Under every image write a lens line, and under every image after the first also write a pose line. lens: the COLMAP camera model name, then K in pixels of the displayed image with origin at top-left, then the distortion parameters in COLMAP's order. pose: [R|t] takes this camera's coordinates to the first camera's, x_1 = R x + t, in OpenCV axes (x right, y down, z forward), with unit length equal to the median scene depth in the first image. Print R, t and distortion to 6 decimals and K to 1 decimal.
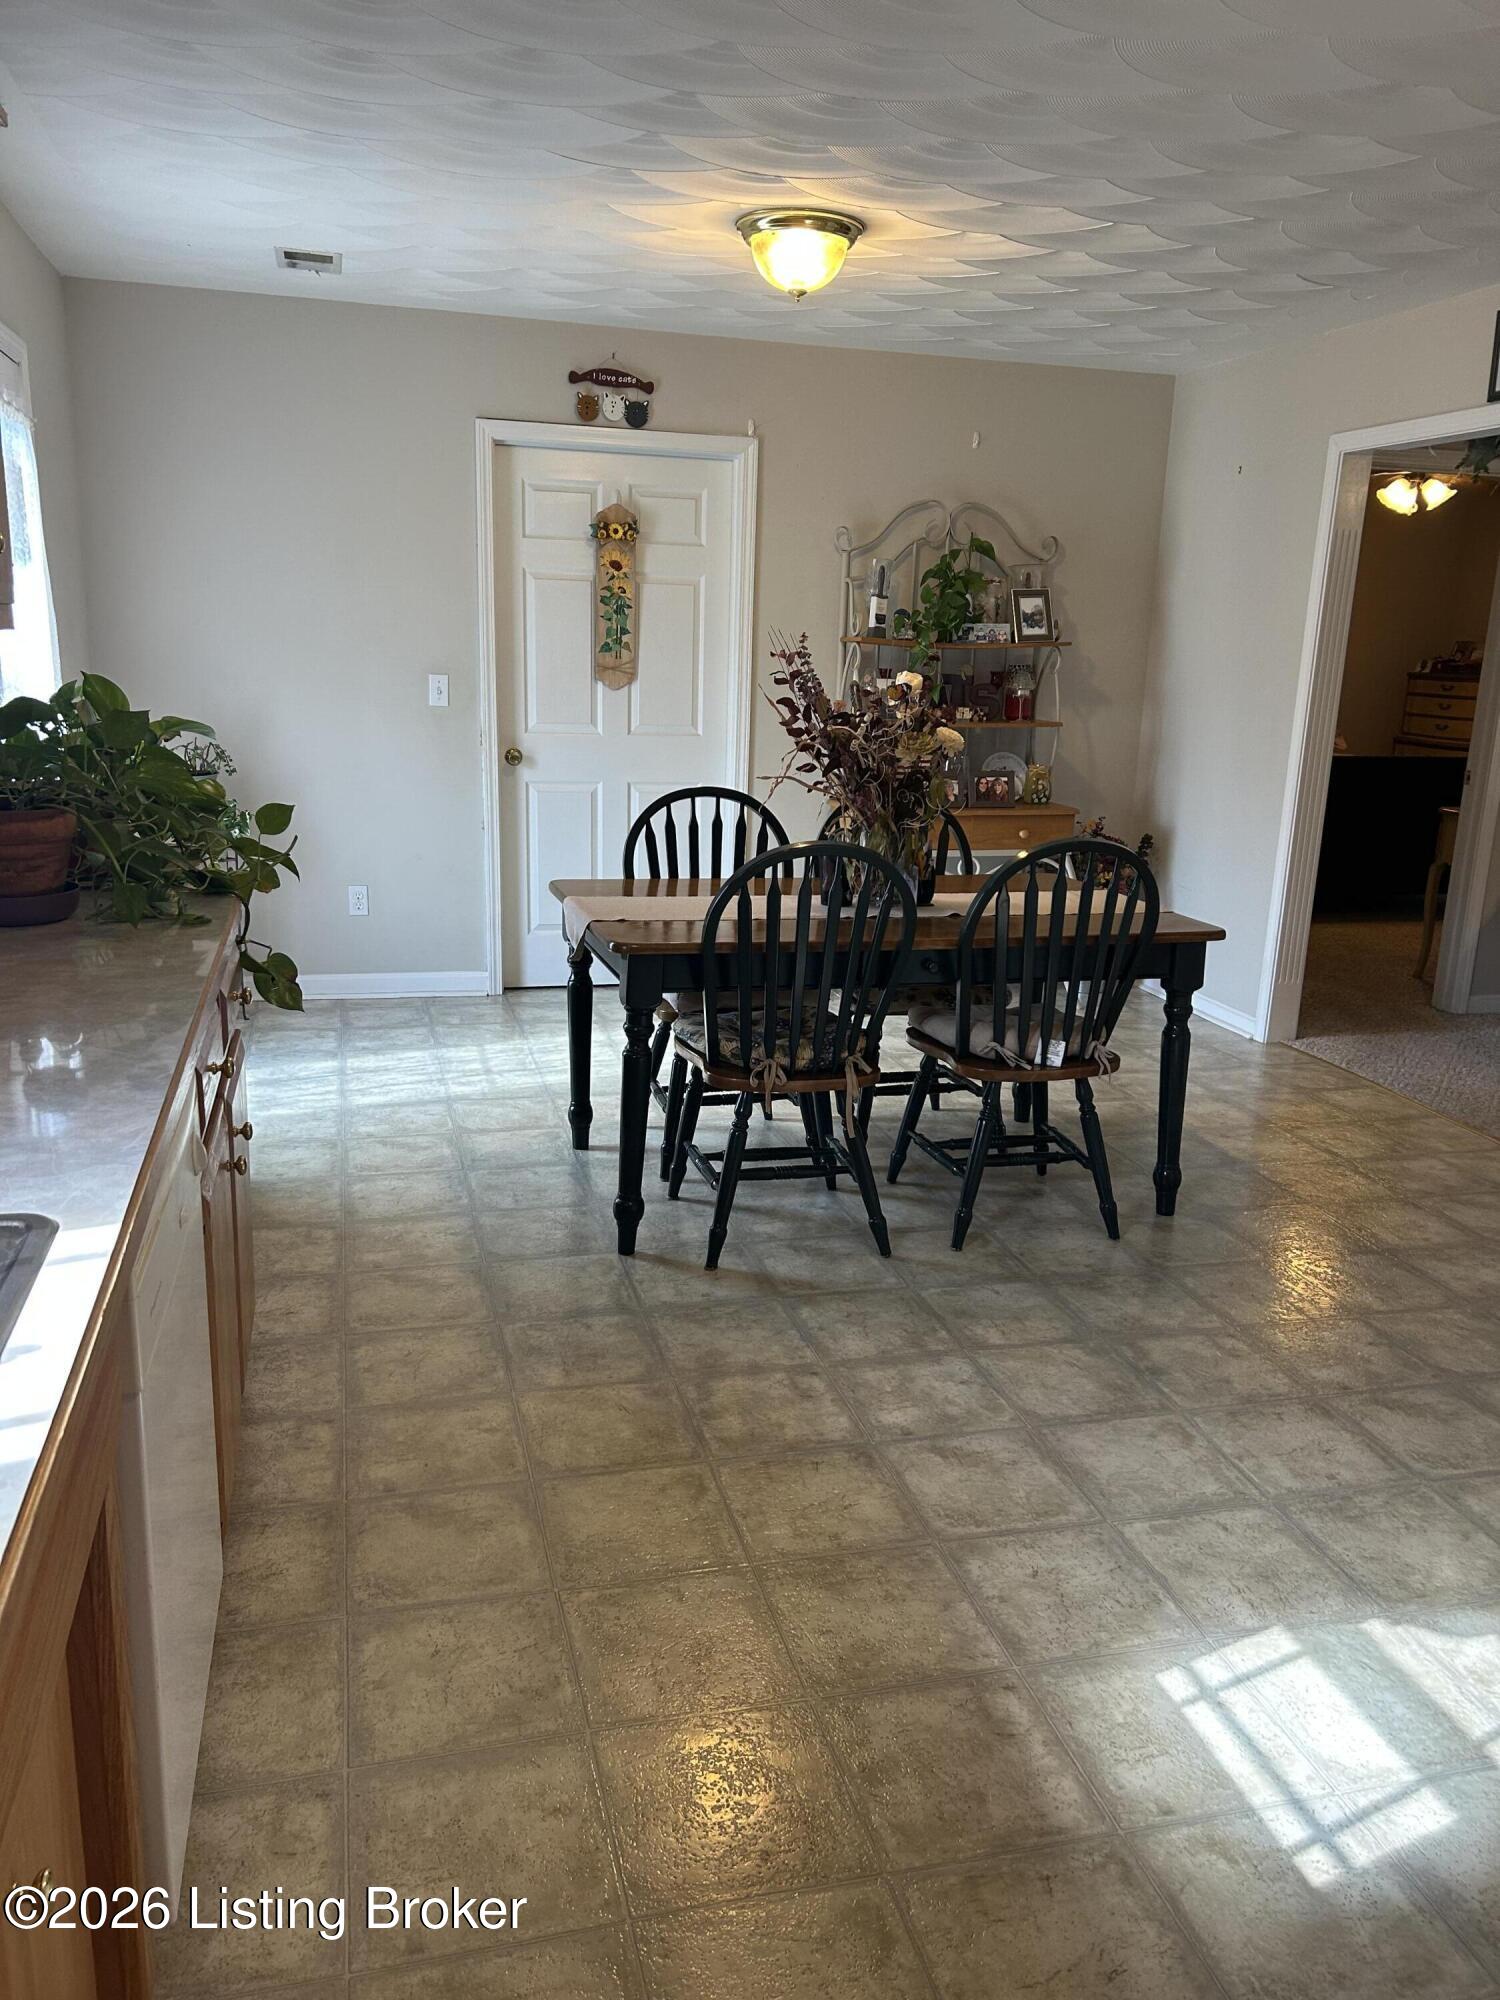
lens RADIAL K [[1519.6, 0, 763.6], [0, 1519.6, 1005.6], [0, 0, 1]] dist [0.102259, -0.120434]
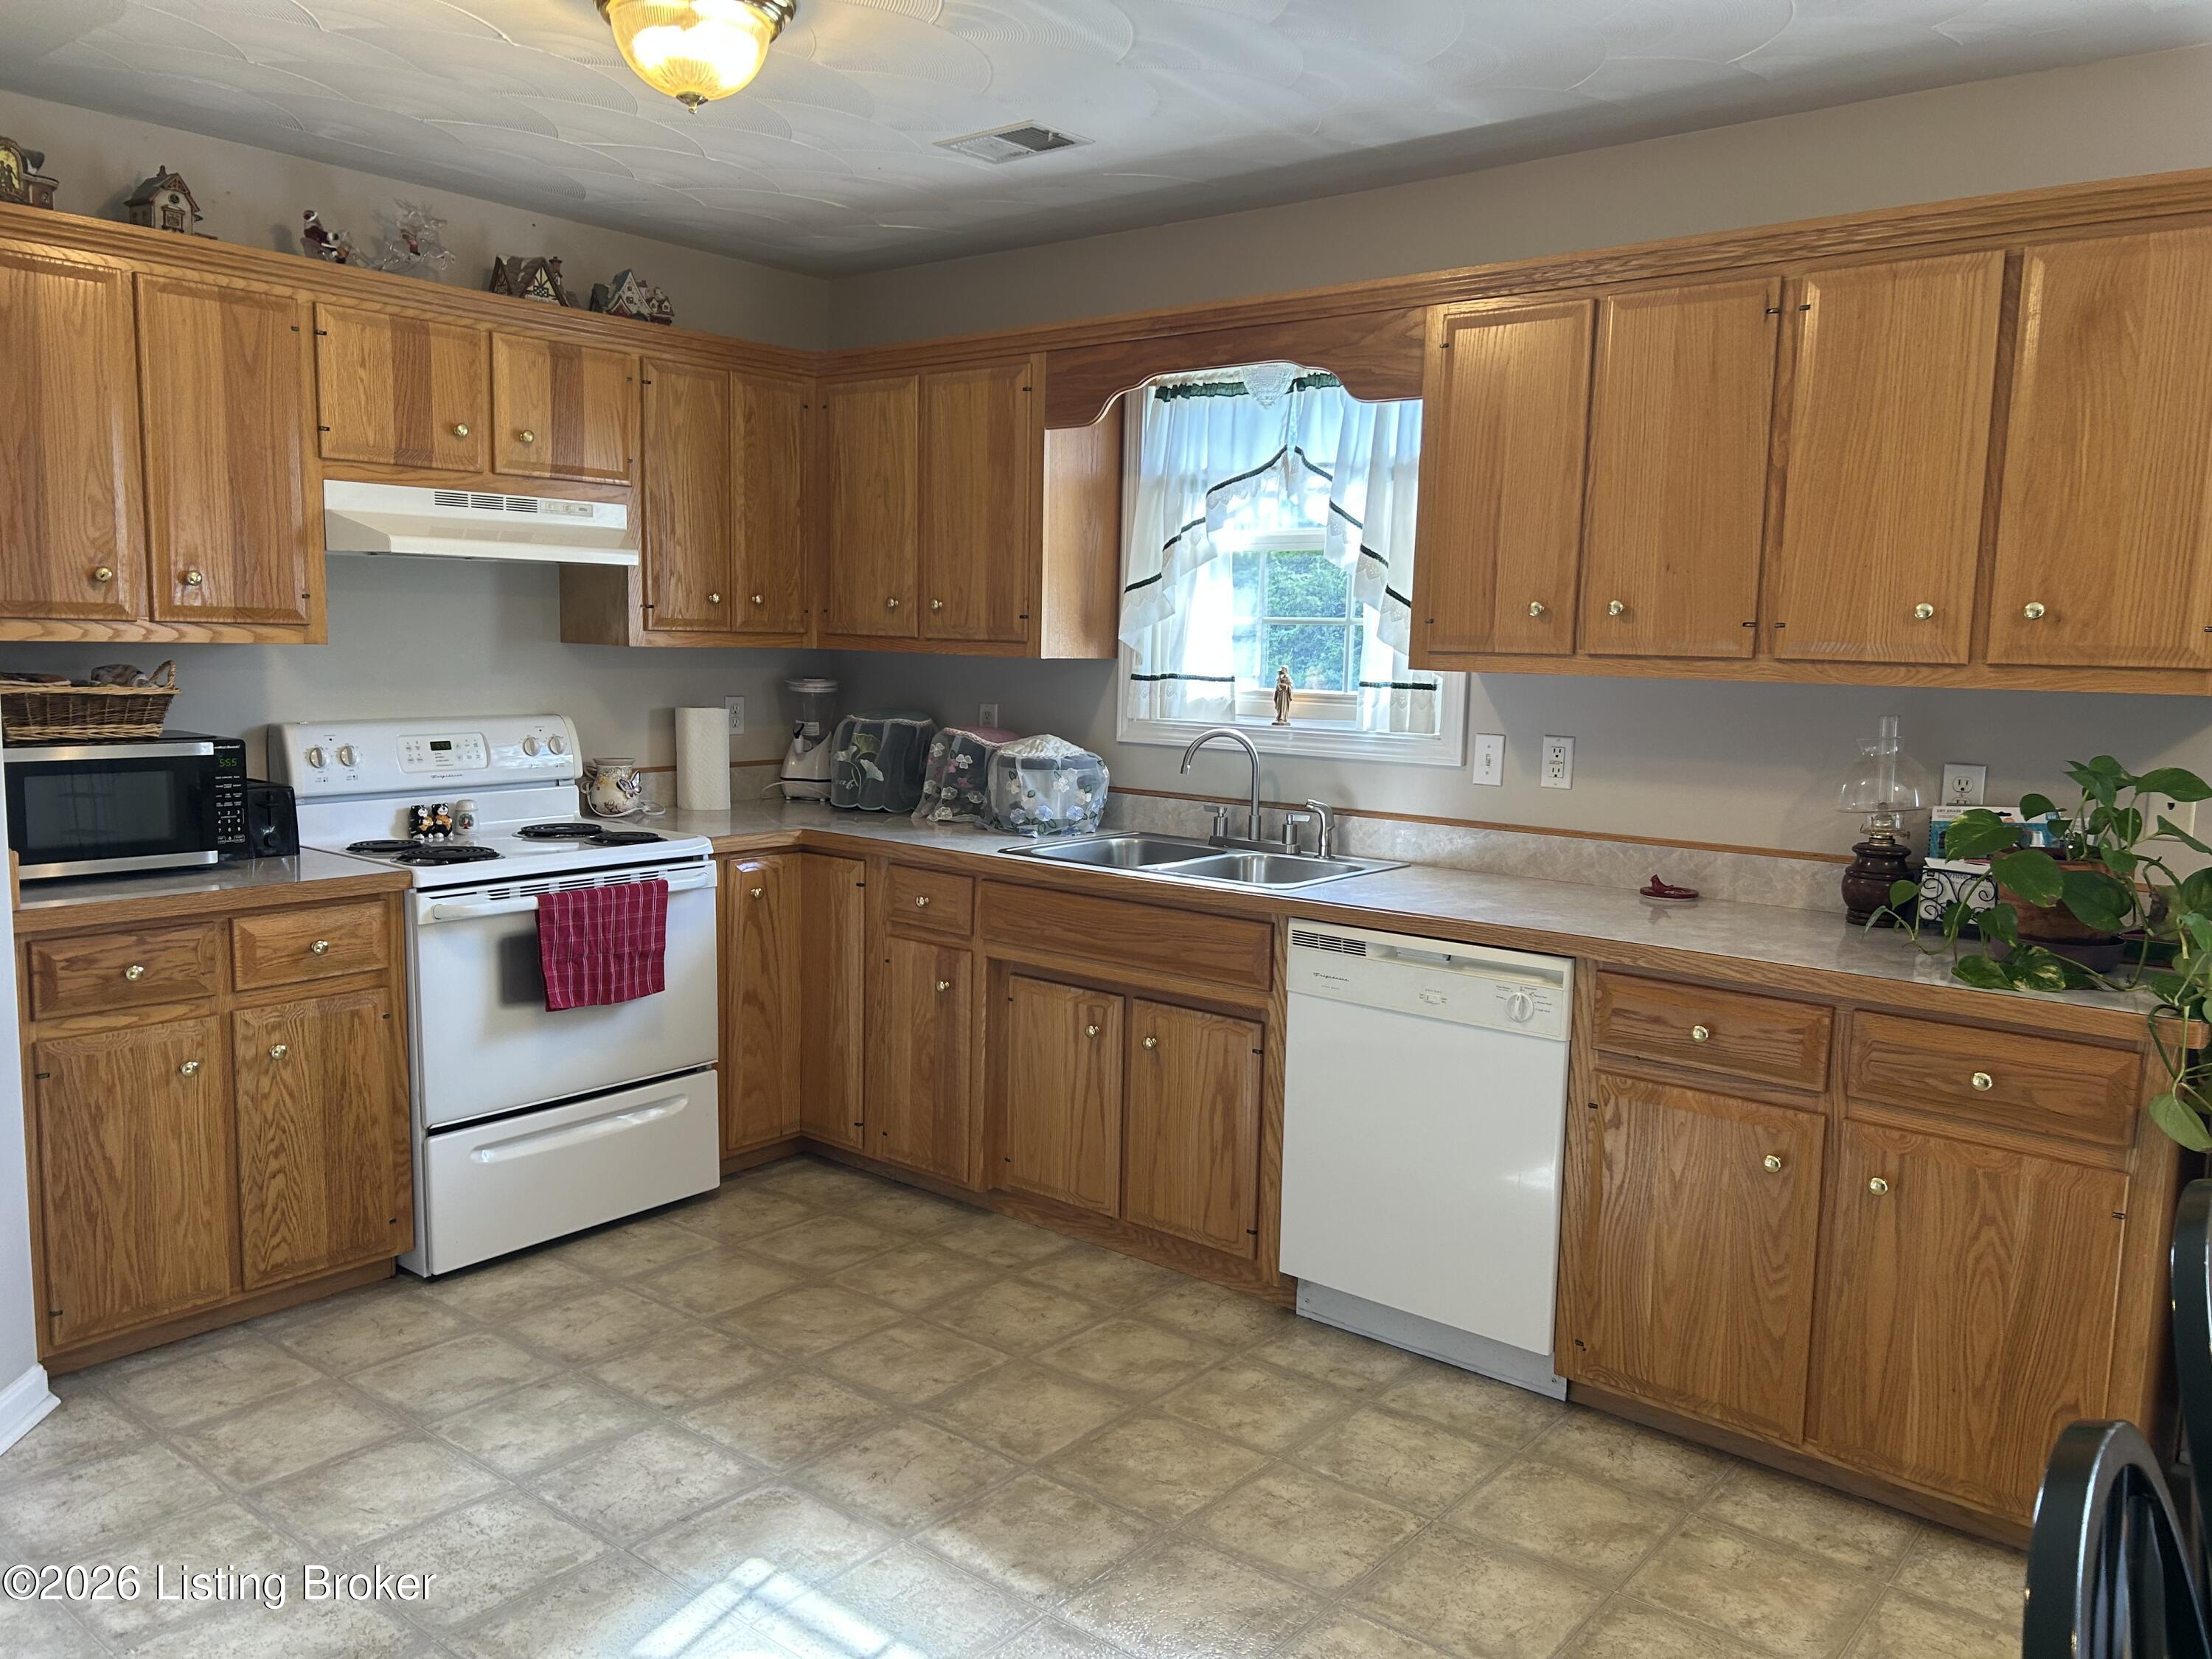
lens RADIAL K [[1680.6, 0, 1120.5], [0, 1680.6, 839.8], [0, 0, 1]] dist [0.102259, -0.120434]
pose [[-0.813662, 0.015322, -0.581136, 0.787648], [-0.200907, 0.930647, 0.305831, -0.412465], [0.545519, 0.365598, -0.754154, 1.719186]]
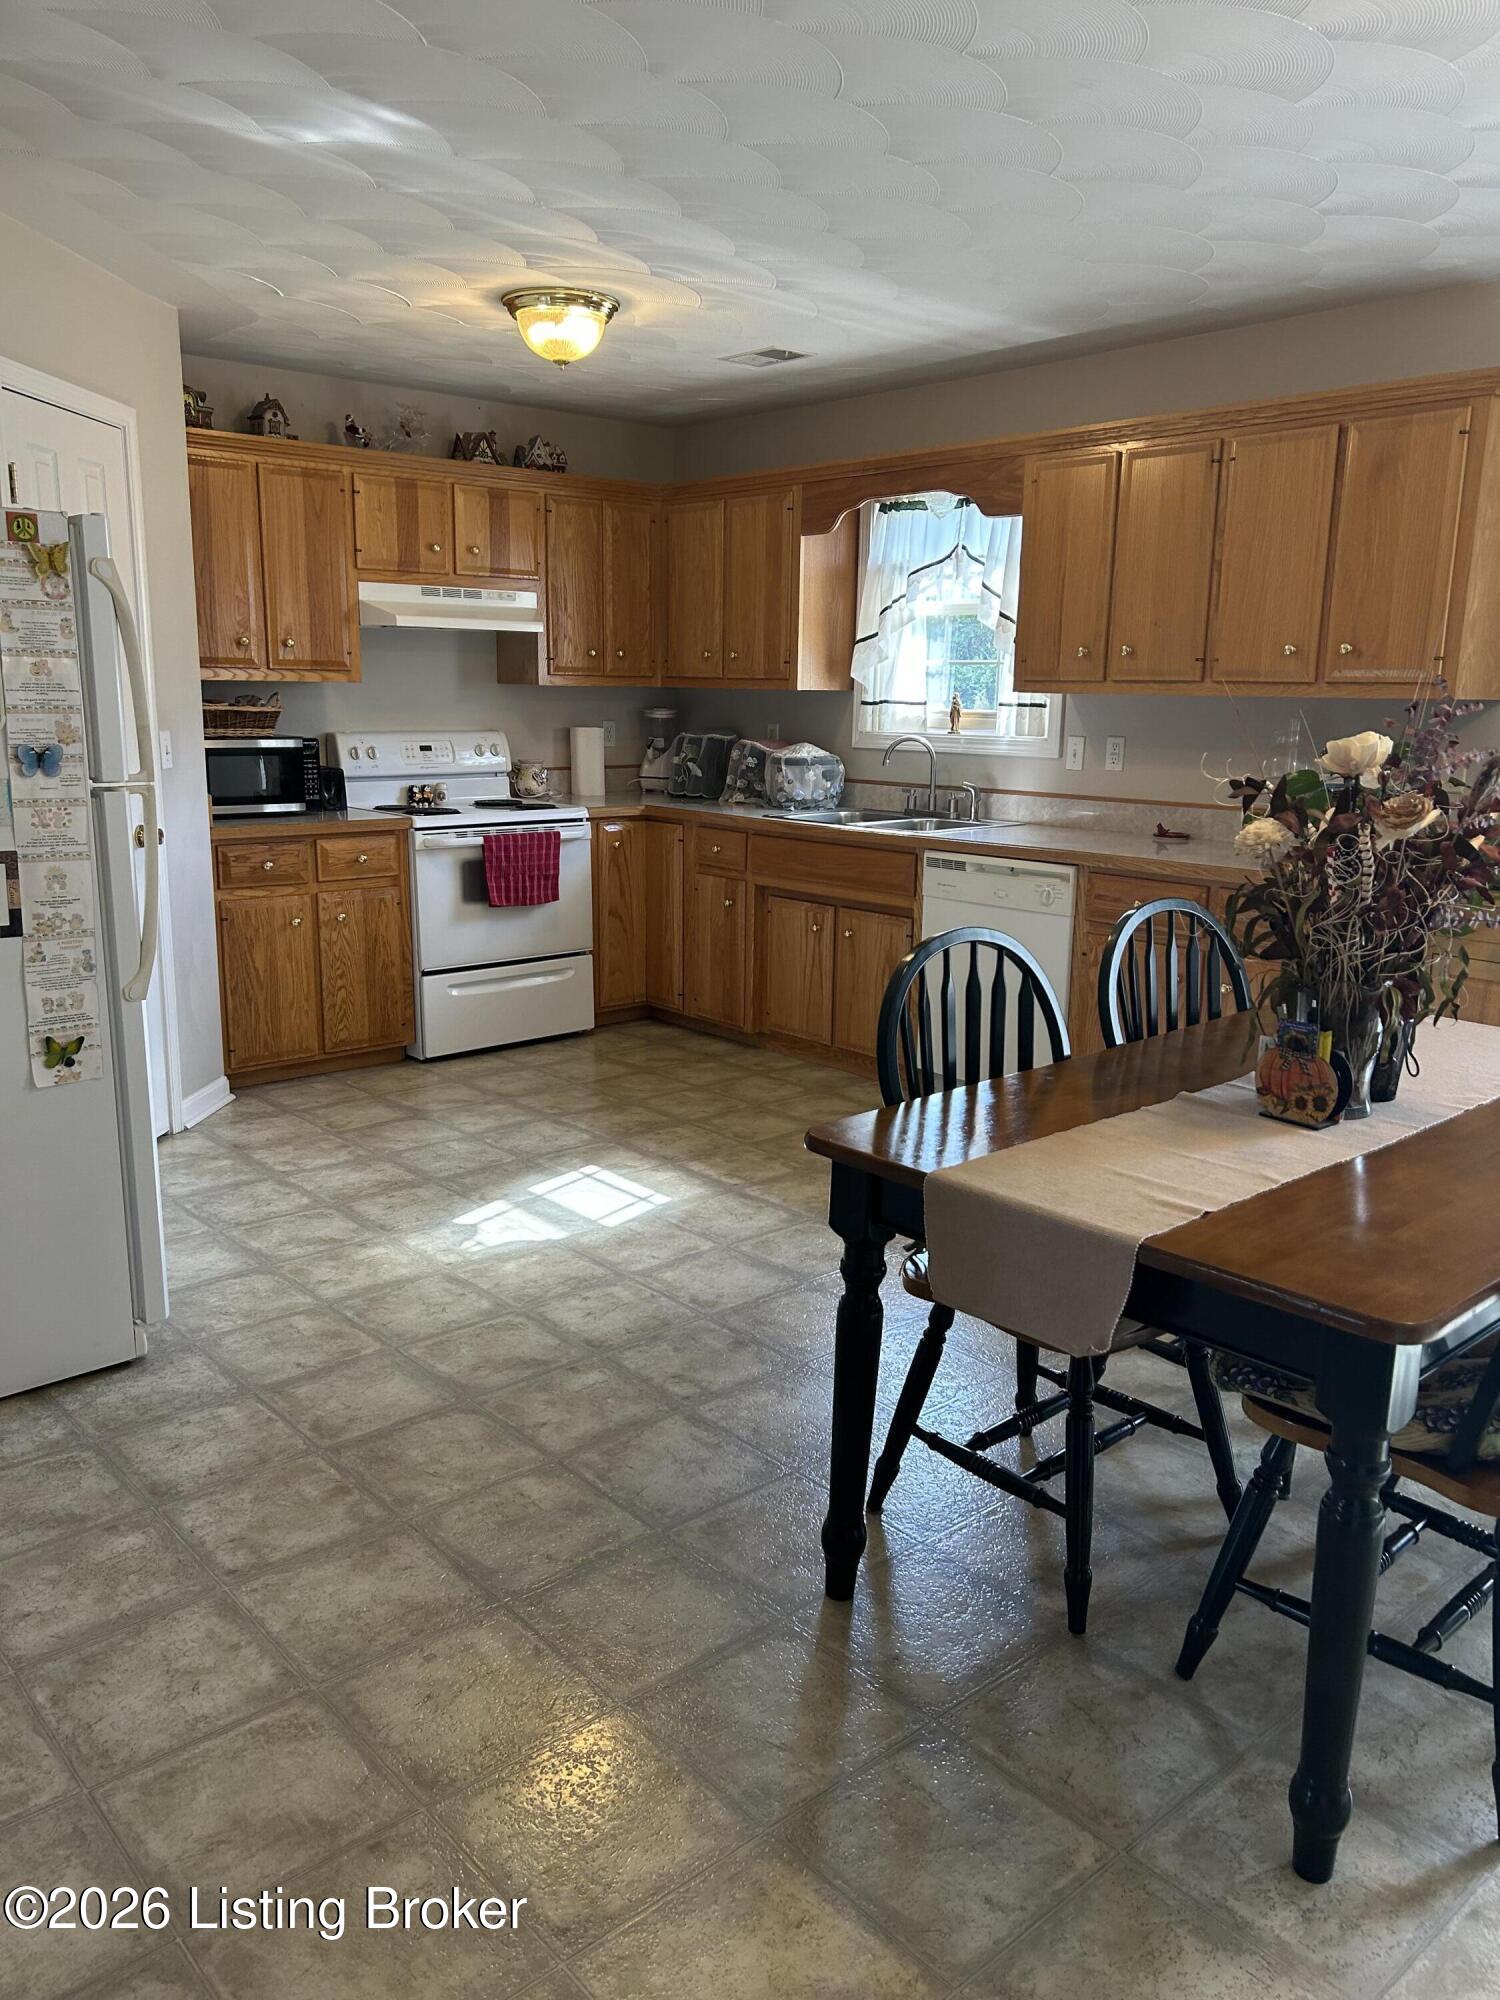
lens RADIAL K [[1519.6, 0, 763.6], [0, 1519.6, 1005.6], [0, 0, 1]] dist [0.102259, -0.120434]
pose [[-0.894407, 0.041813, -0.445295, 1.001253], [-0.161908, 0.897825, 0.409508, -0.587925], [0.416920, 0.438364, -0.796251, 2.488141]]
